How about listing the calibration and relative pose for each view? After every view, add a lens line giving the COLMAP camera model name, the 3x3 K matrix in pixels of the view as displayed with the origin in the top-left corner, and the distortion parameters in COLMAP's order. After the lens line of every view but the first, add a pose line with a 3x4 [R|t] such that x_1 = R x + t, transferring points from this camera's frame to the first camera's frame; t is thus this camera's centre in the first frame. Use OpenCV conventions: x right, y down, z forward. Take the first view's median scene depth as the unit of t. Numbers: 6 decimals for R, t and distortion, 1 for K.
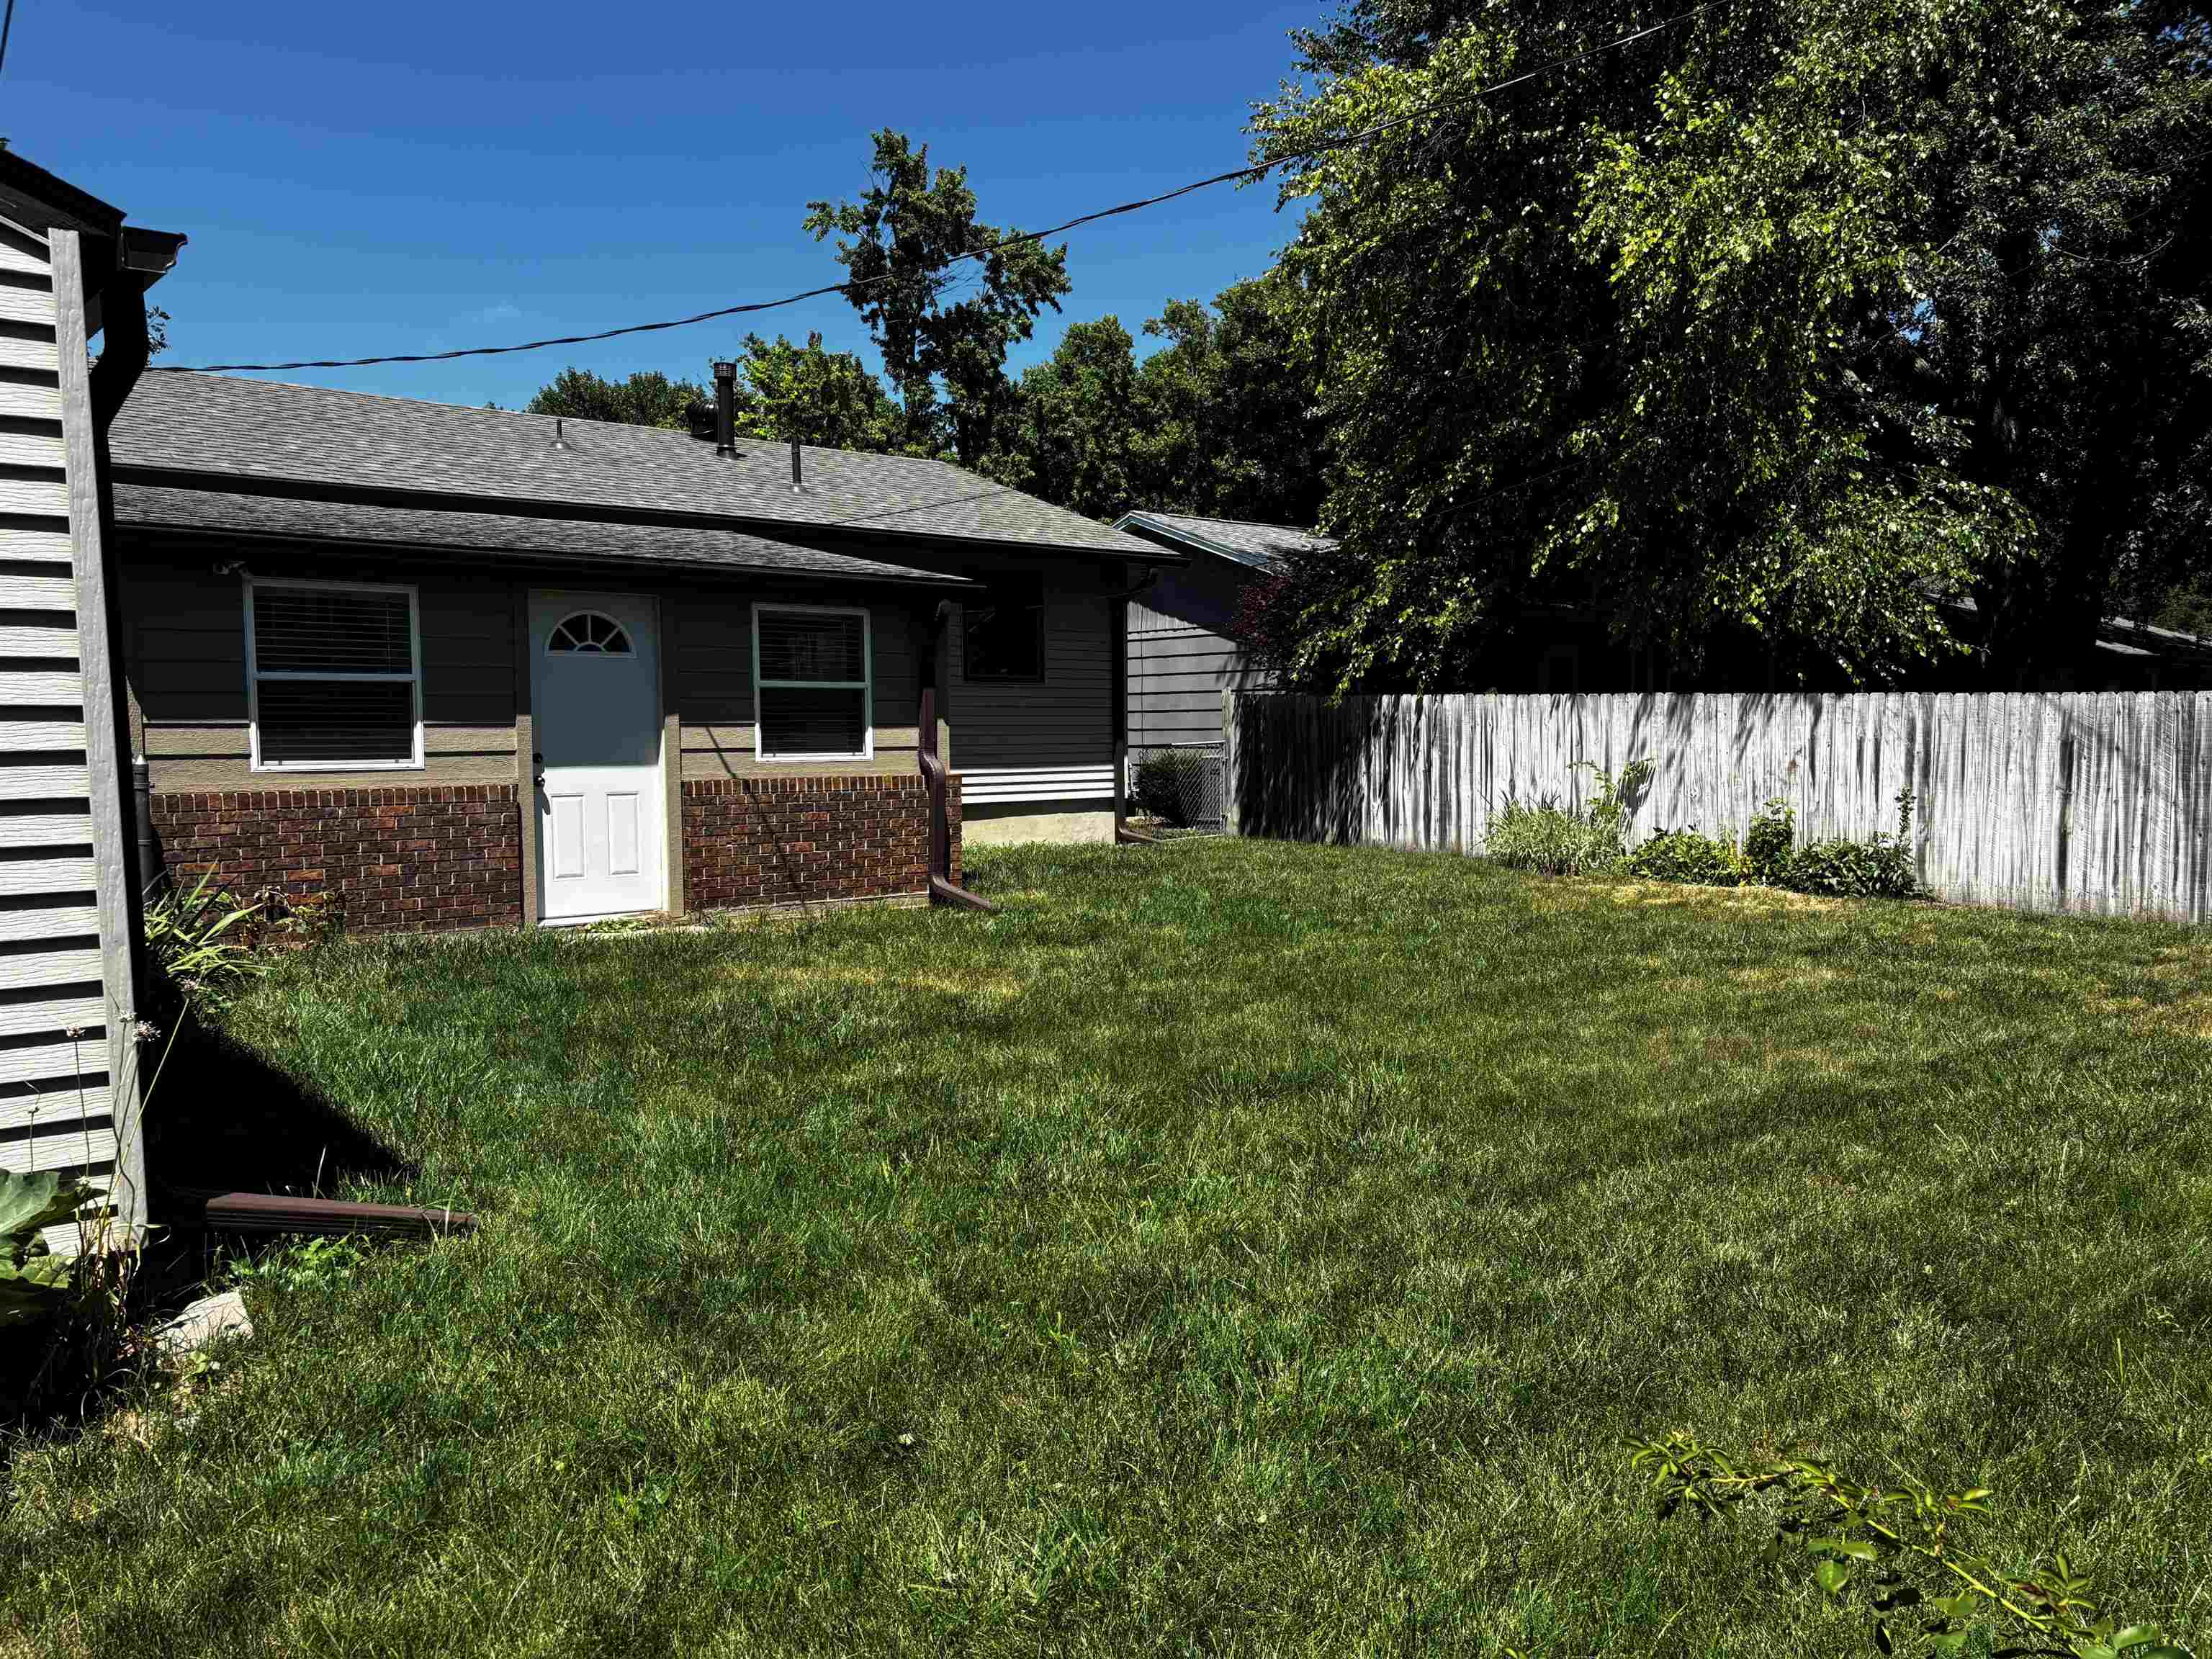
lens RADIAL K [[1673.8, 0, 1108.2], [0, 1673.8, 834.7], [0, 0, 1]] dist [0.050382, -0.043446]
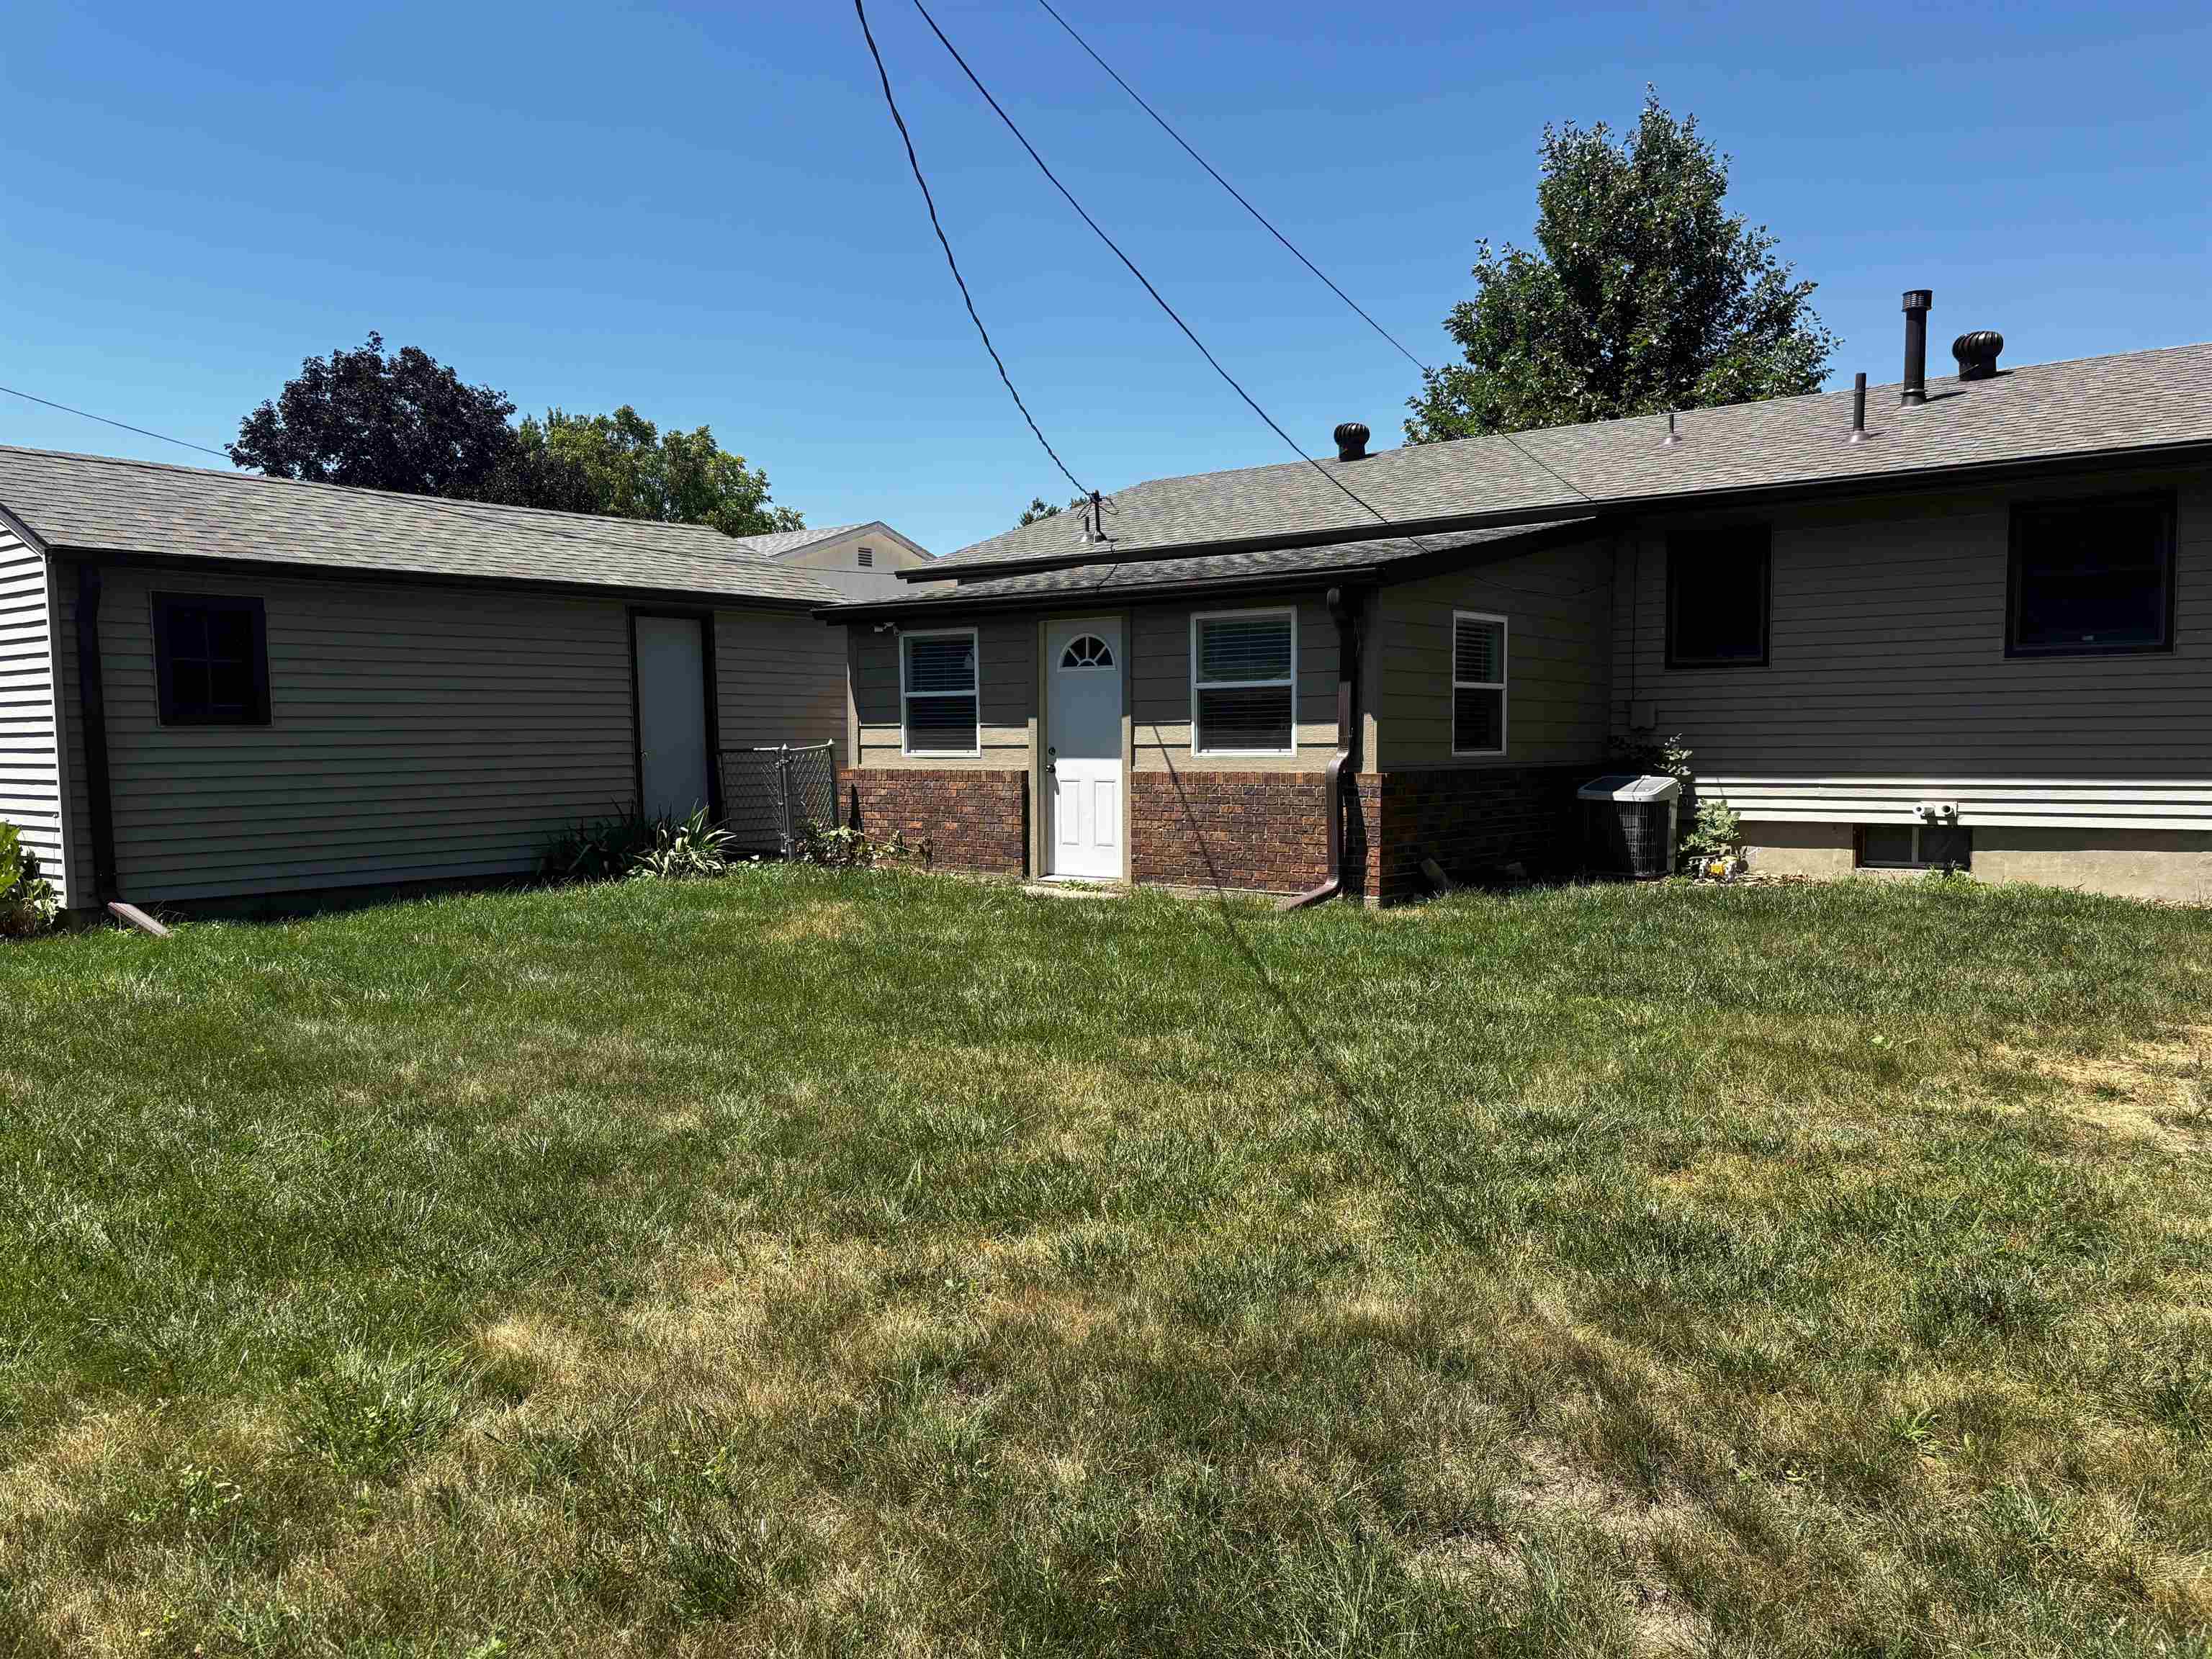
lens RADIAL K [[1673.8, 0, 1107.3], [0, 1673.8, 831.1], [0, 0, 1]] dist [0.050382, -0.043446]
pose [[0.171287, 0.062868, -0.983213, 0.886554], [-0.049938, 0.997233, 0.055065, -0.053362], [0.983955, 0.039668, 0.173953, 0.766358]]
